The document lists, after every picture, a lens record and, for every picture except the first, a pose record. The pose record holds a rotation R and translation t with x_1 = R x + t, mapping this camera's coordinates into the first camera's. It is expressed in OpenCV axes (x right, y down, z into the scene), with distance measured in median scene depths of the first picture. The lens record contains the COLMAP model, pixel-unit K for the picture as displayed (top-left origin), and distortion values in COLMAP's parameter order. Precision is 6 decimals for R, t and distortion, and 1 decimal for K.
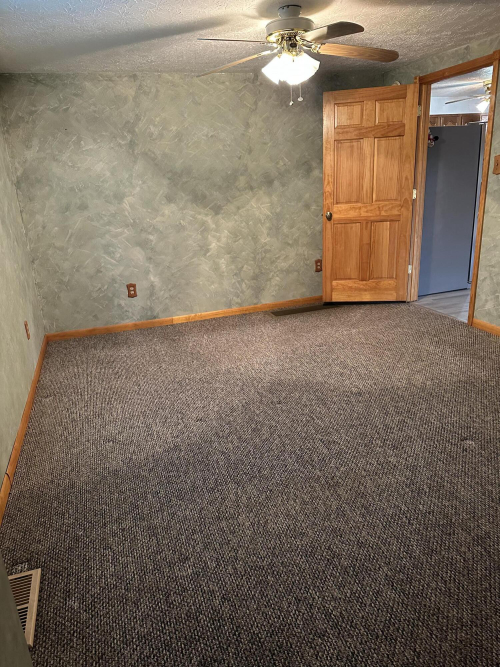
lens RADIAL K [[473.9, 0, 250.5], [0, 473.9, 335.7], [0, 0, 1]] dist [0.034358, -0.031439]
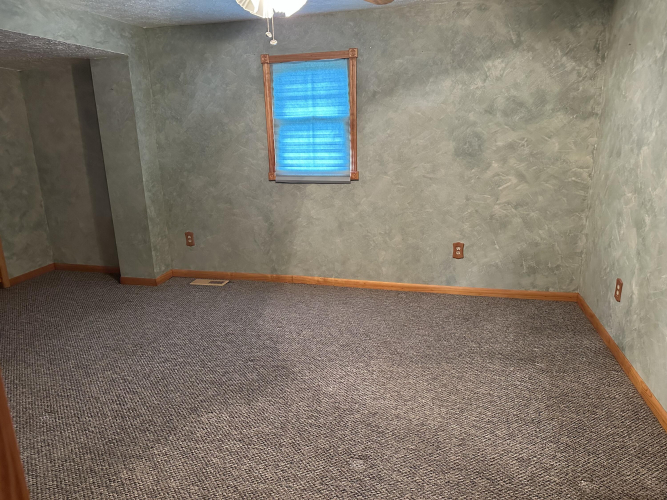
lens RADIAL K [[473.9, 0, 335.3], [0, 473.9, 246.4], [0, 0, 1]] dist [0.034358, -0.031439]
pose [[-0.540672, 0.272715, -0.795802, 0.621673], [-0.214191, 0.870188, 0.443729, -0.489977], [0.813509, 0.410366, -0.412073, 1.321651]]
